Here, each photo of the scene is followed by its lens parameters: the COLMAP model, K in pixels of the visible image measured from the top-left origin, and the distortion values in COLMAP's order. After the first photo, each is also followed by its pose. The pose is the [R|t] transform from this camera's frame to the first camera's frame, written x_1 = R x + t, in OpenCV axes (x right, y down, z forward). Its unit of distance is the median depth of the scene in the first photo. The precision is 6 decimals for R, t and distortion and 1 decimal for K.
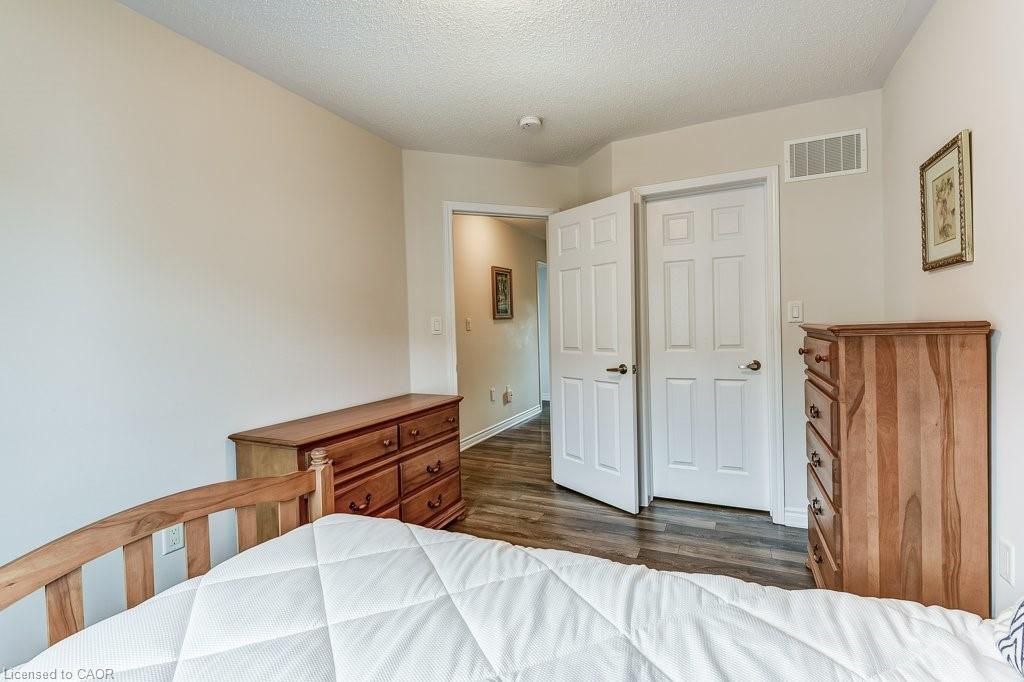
lens RADIAL K [[460.6, 0, 515.8], [0, 460.6, 336.7], [0, 0, 1]] dist [0.027820, -0.020324]
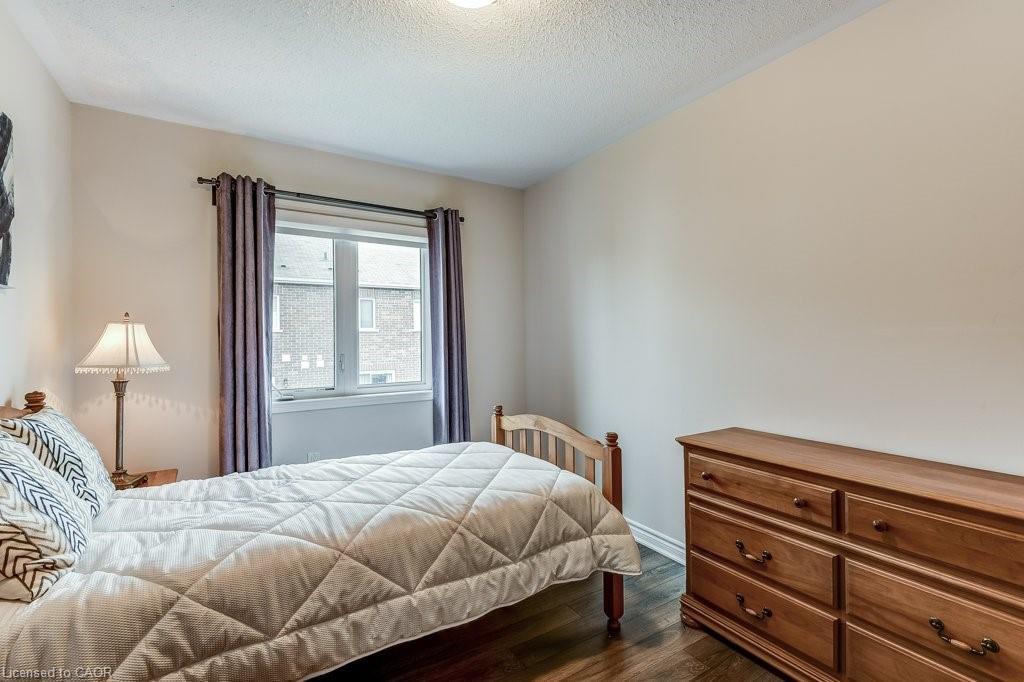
lens RADIAL K [[446.9, 0, 512.0], [0, 446.9, 341.0], [0, 0, 1]] dist [0.021005, -0.019474]
pose [[-0.562400, 0.032090, -0.826243, 0.474925], [0.007607, 0.999405, 0.033637, -0.028243], [0.826830, 0.012633, -0.562309, 0.992313]]
